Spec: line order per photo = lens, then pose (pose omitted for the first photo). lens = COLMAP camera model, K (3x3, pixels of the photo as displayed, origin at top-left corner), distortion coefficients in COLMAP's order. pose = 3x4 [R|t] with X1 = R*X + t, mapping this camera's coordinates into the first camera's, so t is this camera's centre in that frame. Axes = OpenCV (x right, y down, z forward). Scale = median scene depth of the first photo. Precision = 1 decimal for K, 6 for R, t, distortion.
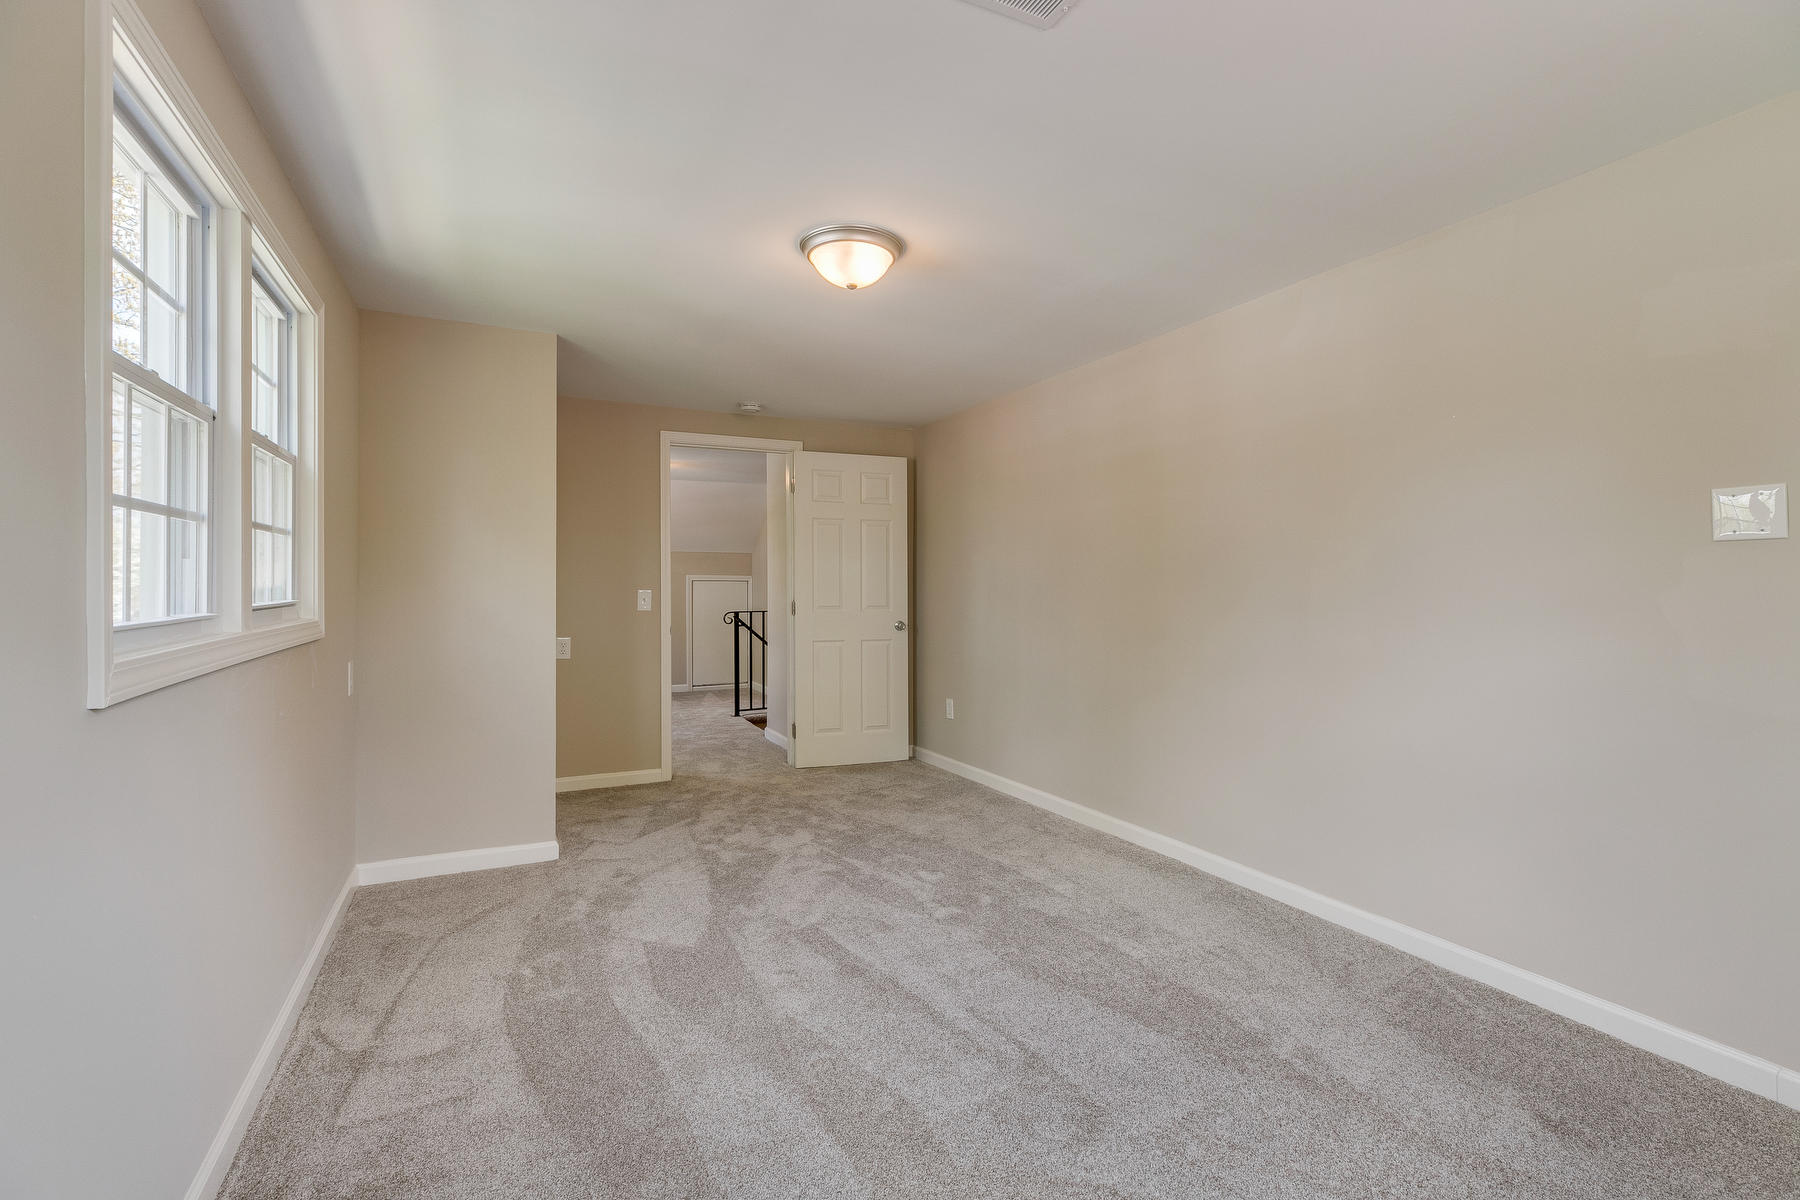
lens RADIAL K [[817.0, 0, 896.6], [0, 817.0, 586.1], [0, 0, 1]] dist [-0.001095, -0.000248]
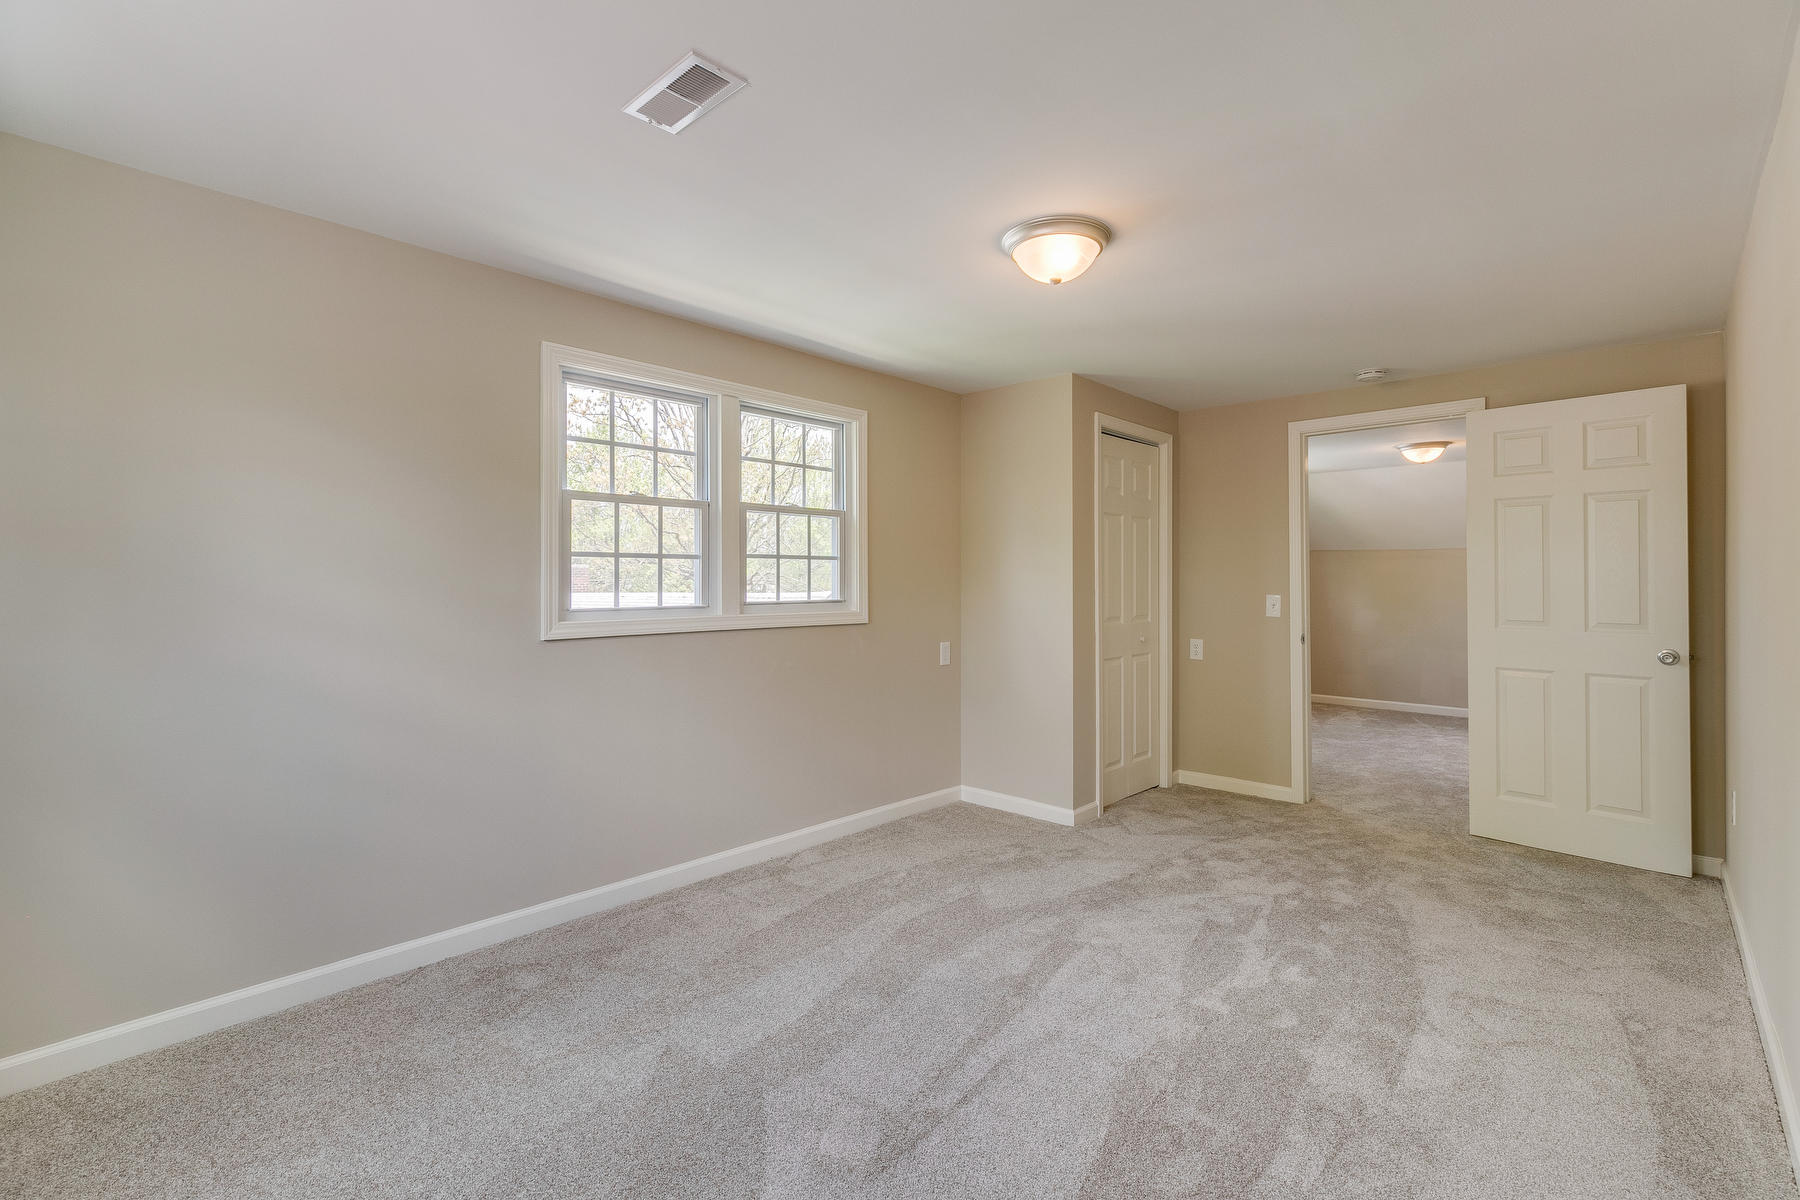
lens RADIAL K [[810.8, 0, 903.7], [0, 810.8, 598.3], [0, 0, 1]] dist [0.001222, 0.000080]
pose [[0.366934, 0.017651, -0.930079, 0.580139], [-0.003183, 0.999838, 0.017719, -0.009540], [0.930242, -0.003541, 0.366931, 0.366438]]
